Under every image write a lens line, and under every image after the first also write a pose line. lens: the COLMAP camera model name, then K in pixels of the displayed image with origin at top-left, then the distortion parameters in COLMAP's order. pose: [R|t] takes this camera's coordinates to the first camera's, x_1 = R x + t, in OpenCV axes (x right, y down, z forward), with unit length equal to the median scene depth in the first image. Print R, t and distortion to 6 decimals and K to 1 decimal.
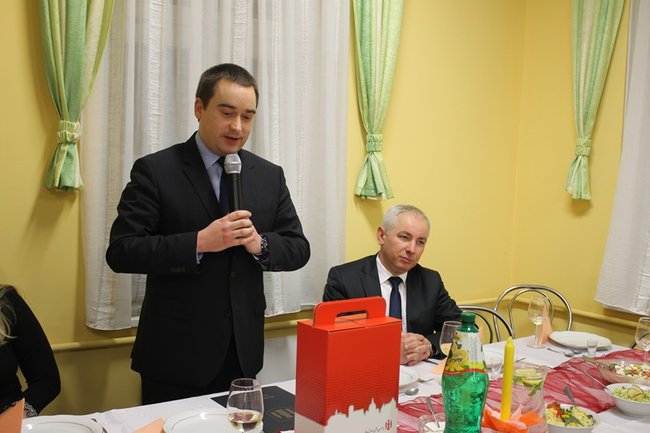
lens RADIAL K [[707.3, 0, 330.2], [0, 707.3, 214.8], [0, 0, 1]] dist [-0.065248, 0.000000]
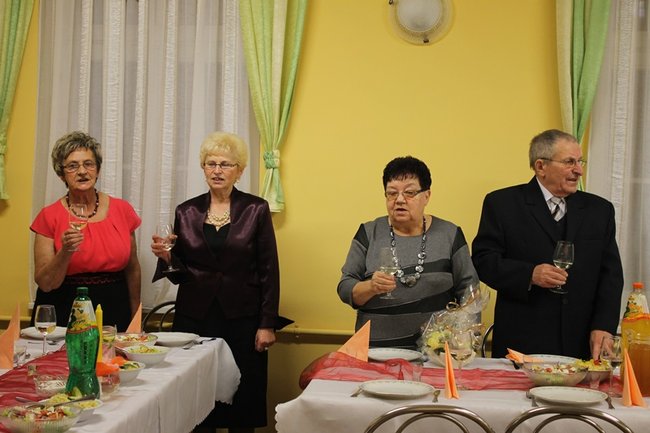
lens RADIAL K [[1083.8, 0, 324.6], [0, 1083.8, 216.3], [0, 0, 1]] dist [-0.036758, 0.000000]
pose [[0.667356, -0.048547, 0.743155, -0.458733], [0.049533, 0.998557, 0.020751, -0.007633], [-0.743090, 0.022962, 0.668798, -0.331905]]
